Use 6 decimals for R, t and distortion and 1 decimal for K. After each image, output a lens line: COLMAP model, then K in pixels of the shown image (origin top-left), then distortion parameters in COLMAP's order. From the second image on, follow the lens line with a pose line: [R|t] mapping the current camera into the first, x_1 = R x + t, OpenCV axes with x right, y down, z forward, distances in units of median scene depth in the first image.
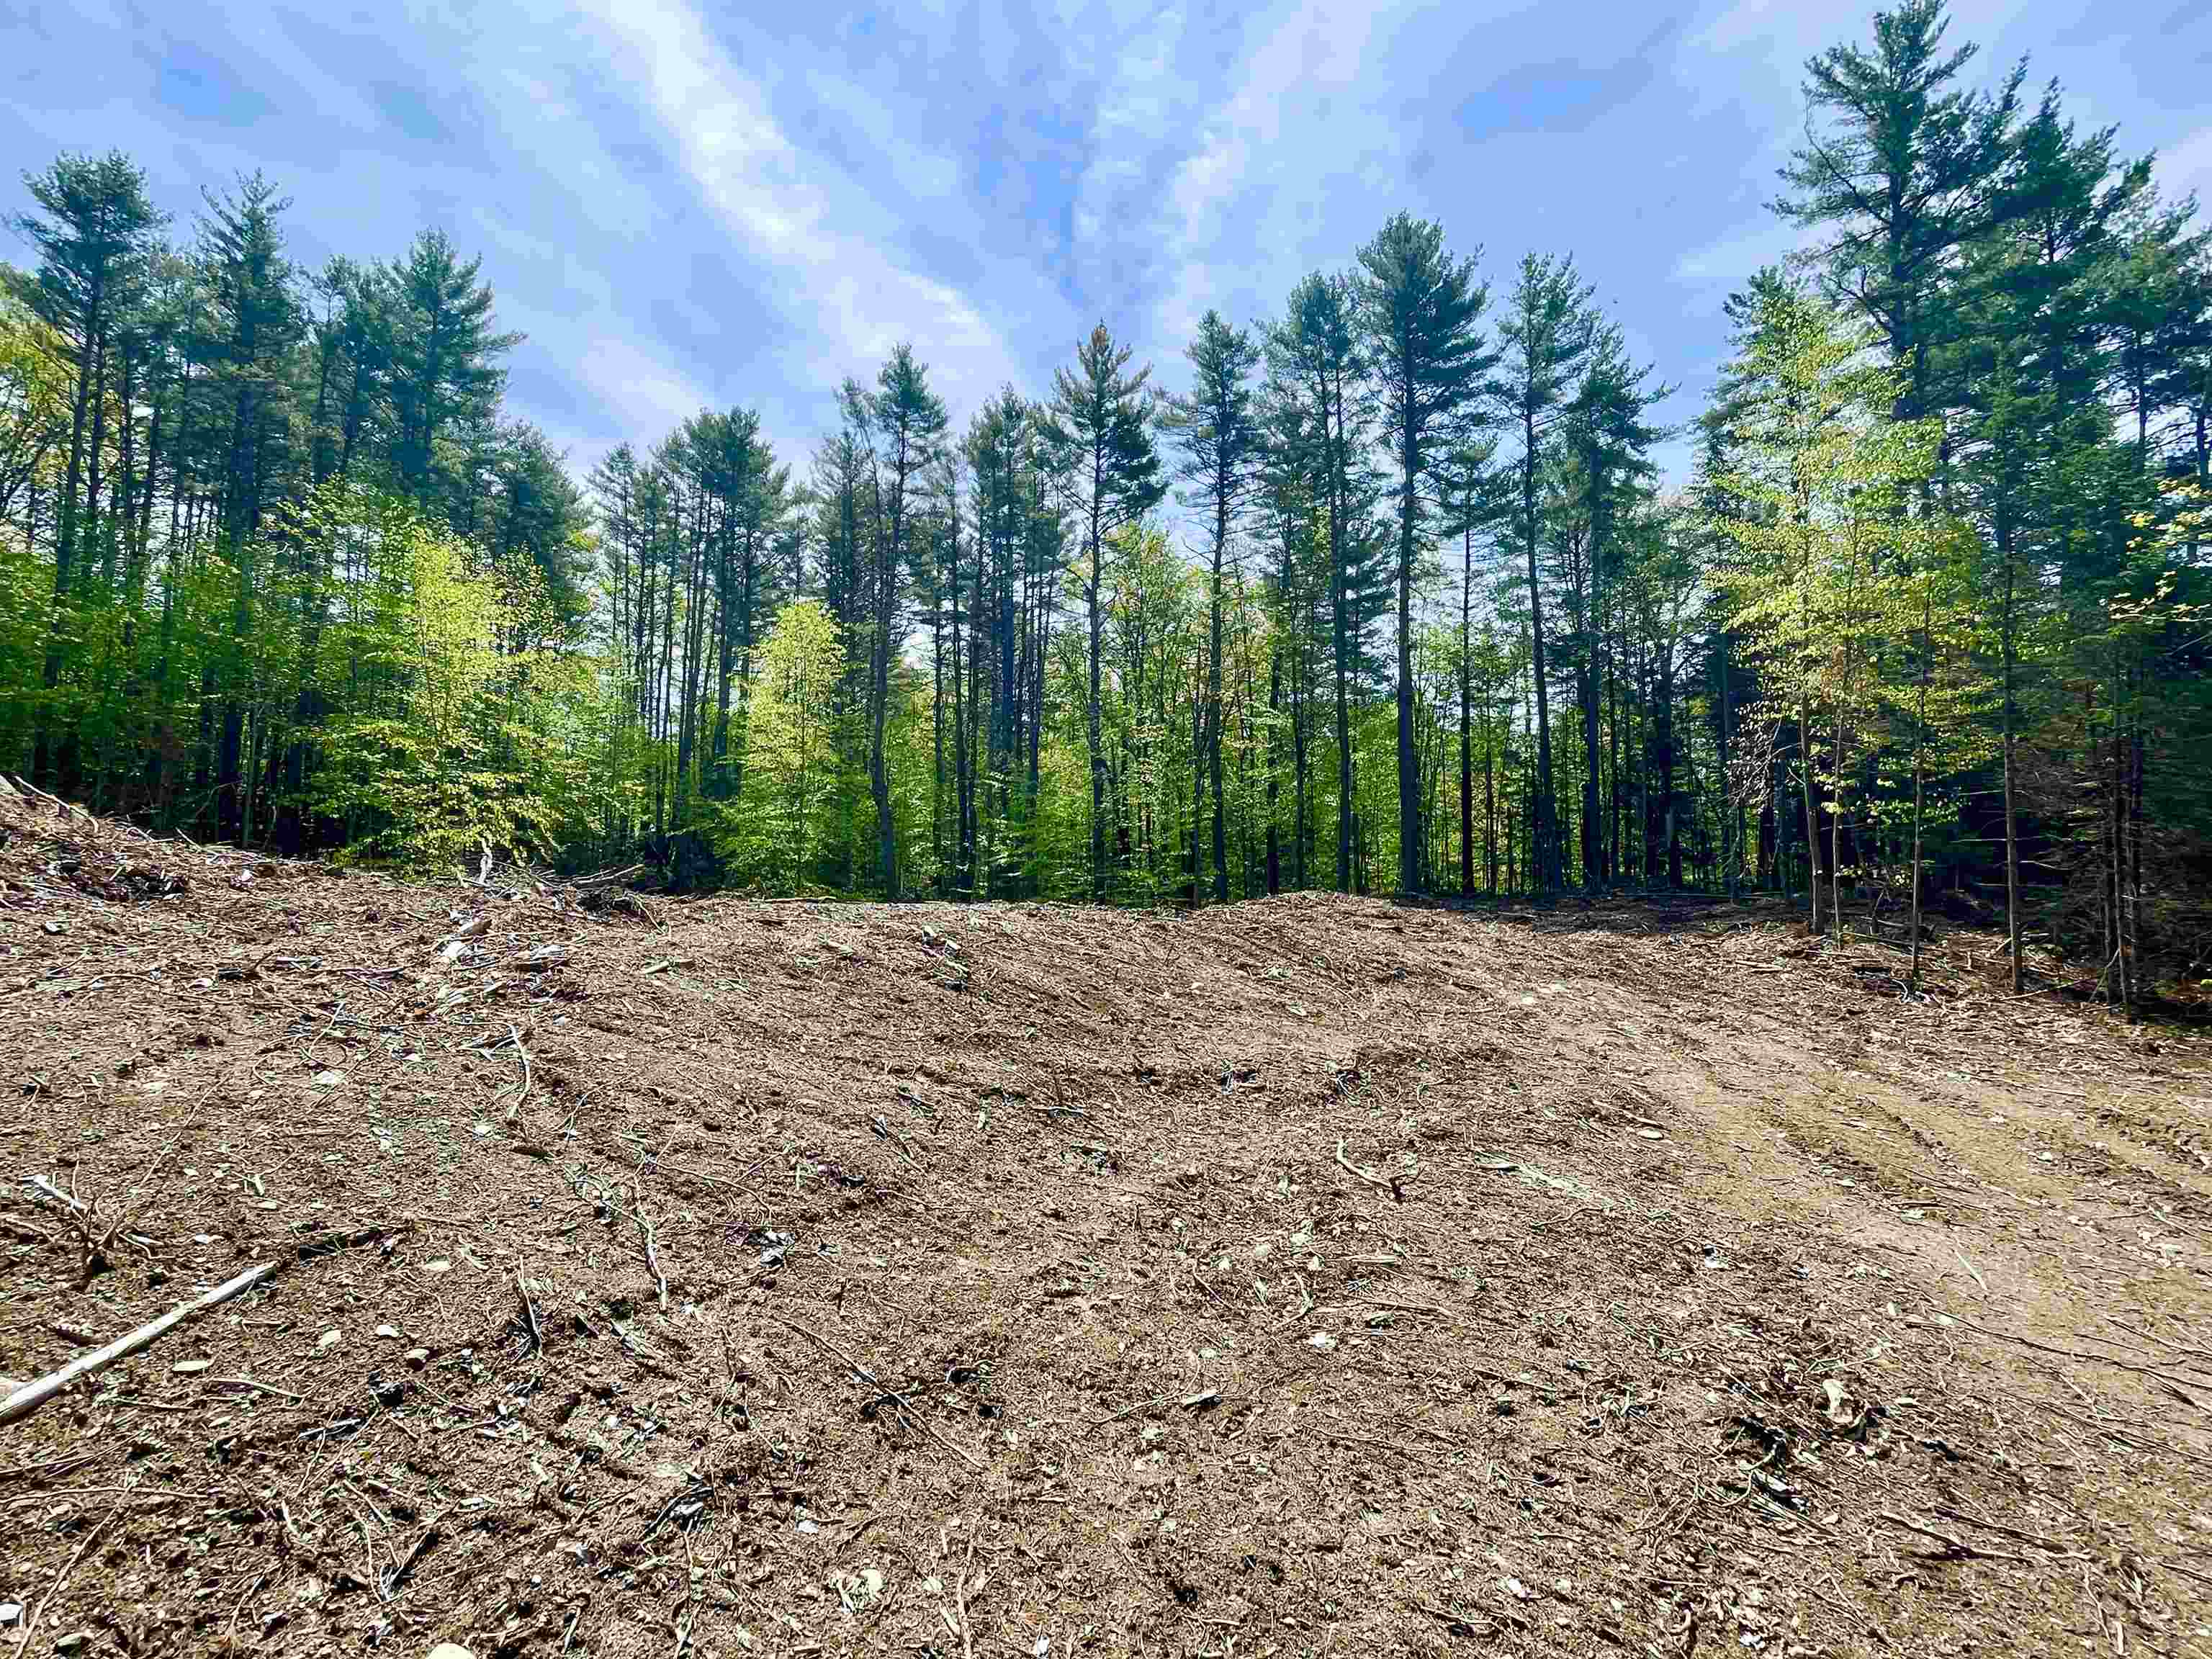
lens RADIAL K [[1027.5, 0, 1107.1], [0, 1027.5, 824.5], [0, 0, 1]] dist [-0.003486, 0.003179]
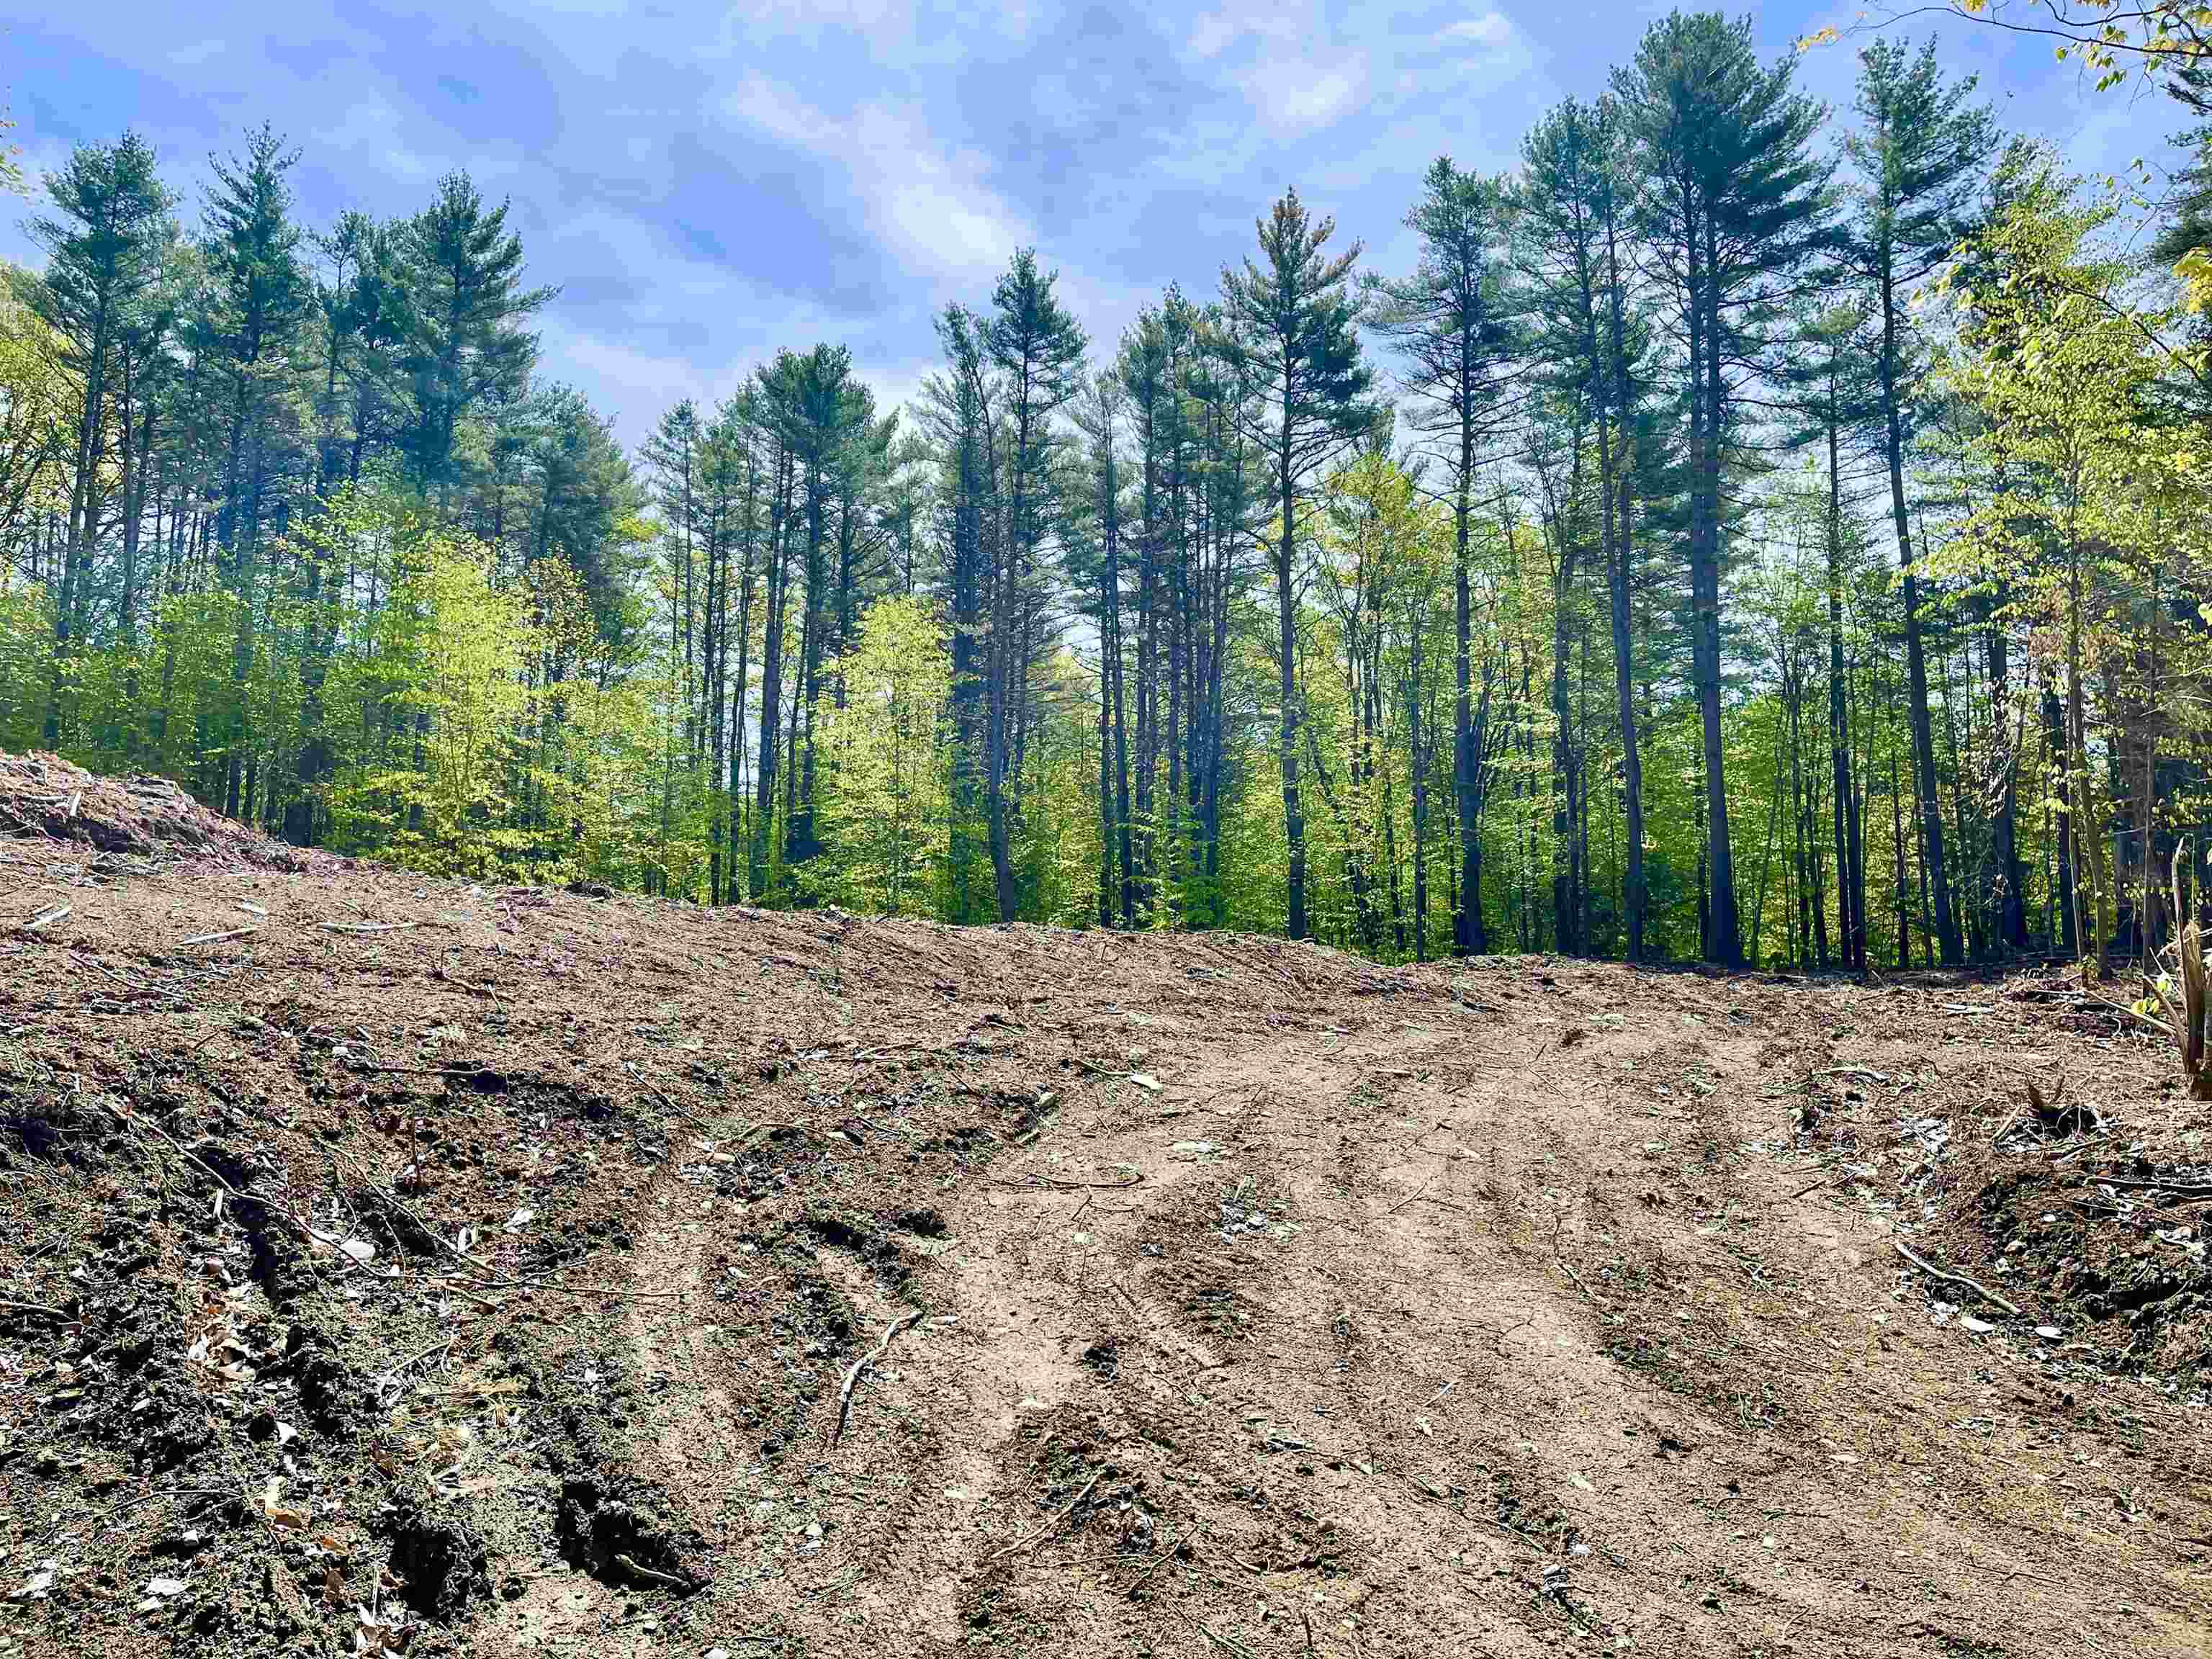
lens RADIAL K [[1669.4, 0, 1103.9], [0, 1669.4, 795.4], [0, 0, 1]] dist [0.069103, -0.086135]
pose [[0.978016, -0.034482, -0.205661, 0.095896], [0.019017, 0.996872, -0.076706, 0.024013], [0.207662, 0.071108, 0.975613, -0.152230]]
